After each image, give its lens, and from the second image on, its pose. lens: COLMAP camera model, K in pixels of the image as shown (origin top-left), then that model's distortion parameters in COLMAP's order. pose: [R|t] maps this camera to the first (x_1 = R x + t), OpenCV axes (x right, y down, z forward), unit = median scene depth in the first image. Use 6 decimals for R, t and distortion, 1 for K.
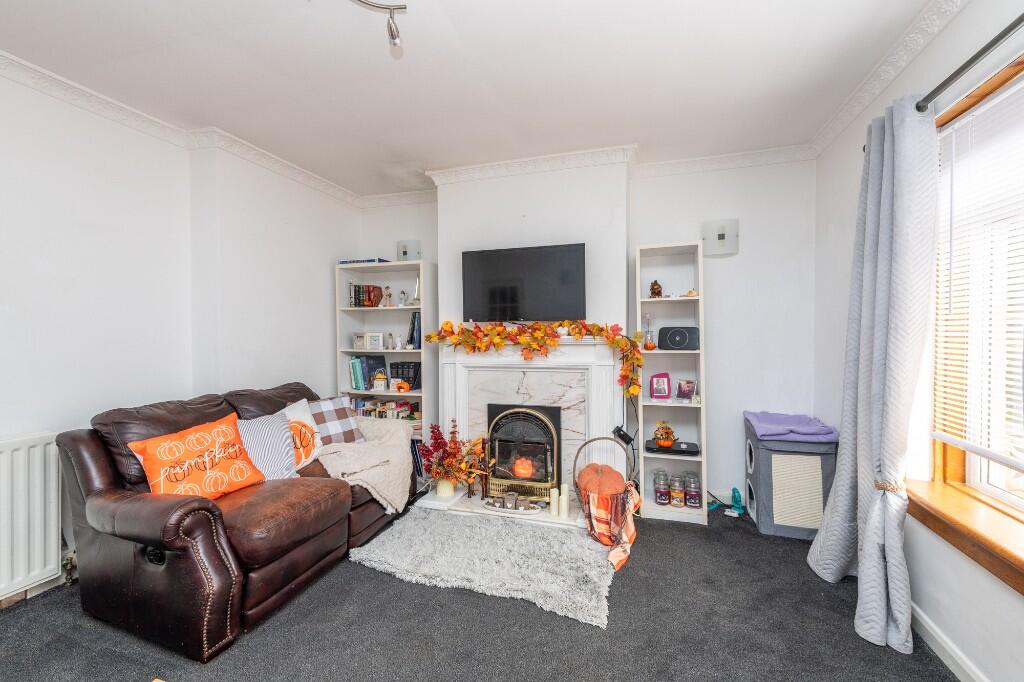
lens RADIAL K [[407.5, 0, 519.8], [0, 407.5, 334.7], [0, 0, 1]] dist [0.015174, -0.005989]
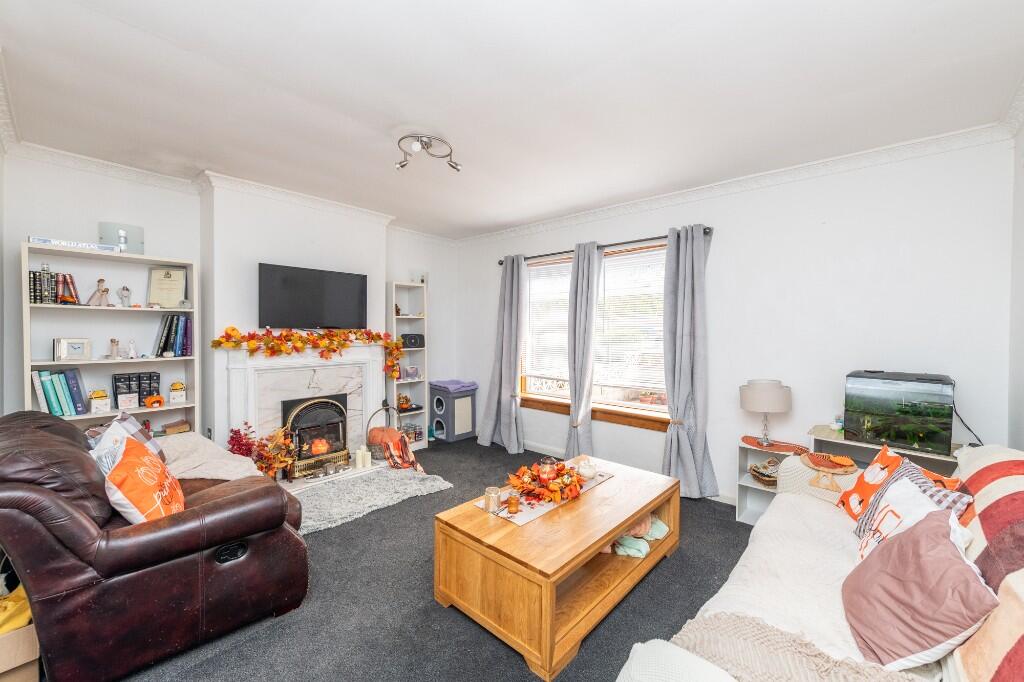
lens RADIAL K [[407.5, 0, 519.8], [0, 407.5, 334.7], [0, 0, 1]] dist [0.015174, -0.005989]
pose [[0.412932, -0.001732, 0.910760, -0.925654], [-0.005152, 0.999978, 0.004238, -0.025346], [-0.910747, -0.006442, 0.412913, -0.075101]]
